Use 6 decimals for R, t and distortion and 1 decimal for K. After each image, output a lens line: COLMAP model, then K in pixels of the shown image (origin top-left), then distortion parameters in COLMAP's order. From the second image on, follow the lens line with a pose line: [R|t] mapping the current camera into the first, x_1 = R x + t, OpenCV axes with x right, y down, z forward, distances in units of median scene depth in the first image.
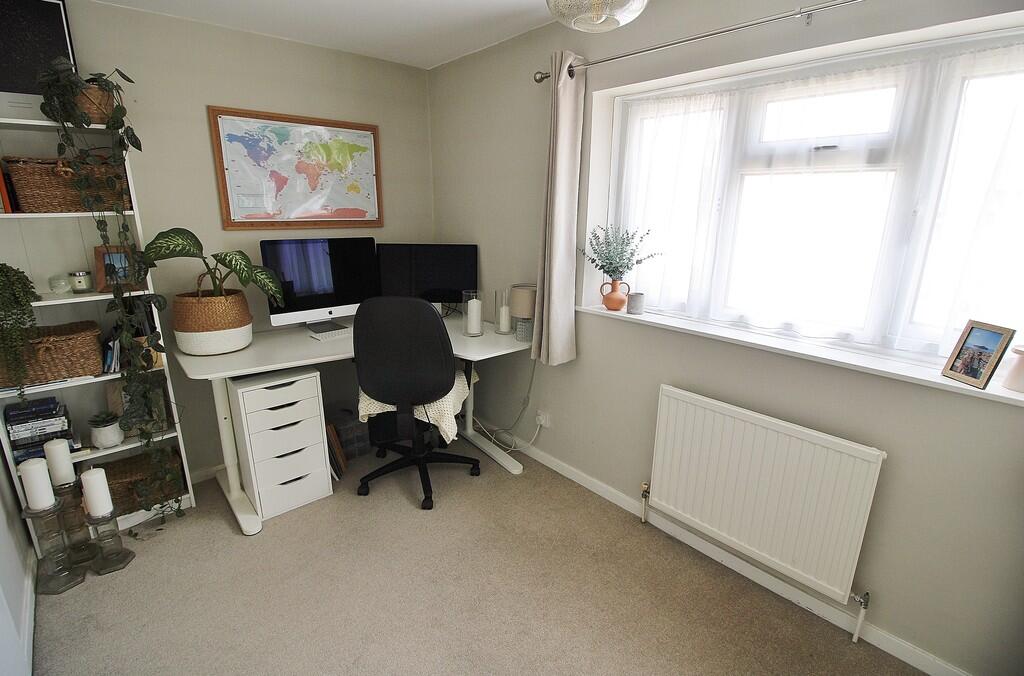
lens RADIAL K [[475.8, 0, 509.3], [0, 475.8, 339.7], [0, 0, 1]] dist [-0.008583, -0.006607]
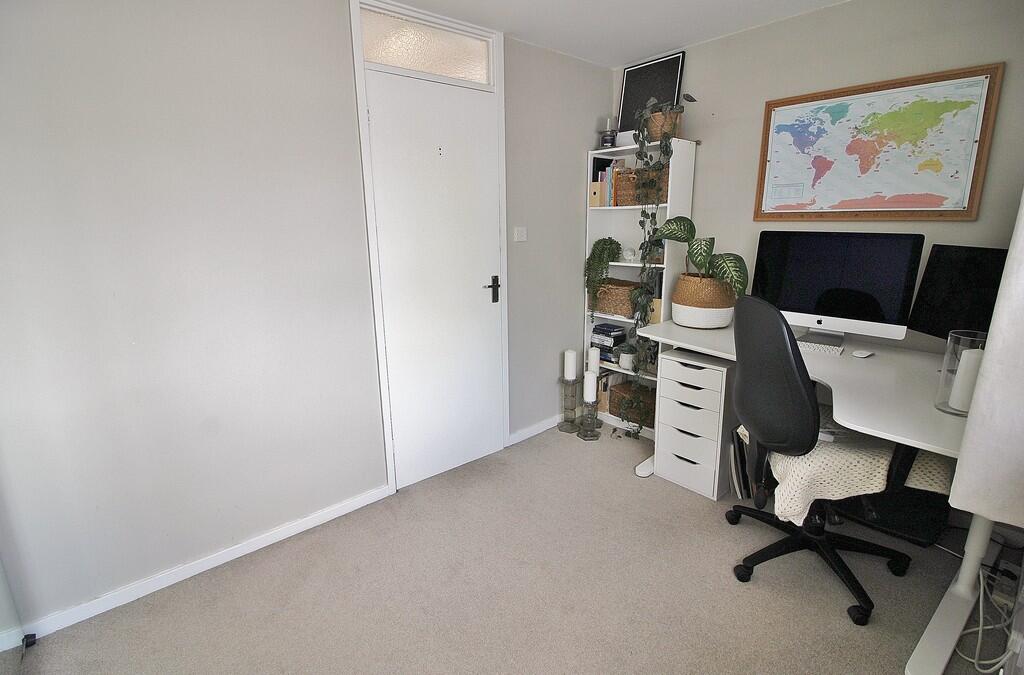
lens RADIAL K [[475.8, 0, 509.0], [0, 475.8, 337.6], [0, 0, 1]] dist [-0.008583, -0.006607]
pose [[-0.010350, 0.232229, -0.972606, 0.474230], [-0.252117, 0.940629, 0.227276, -0.089484], [0.967642, 0.247562, 0.048814, 0.484018]]
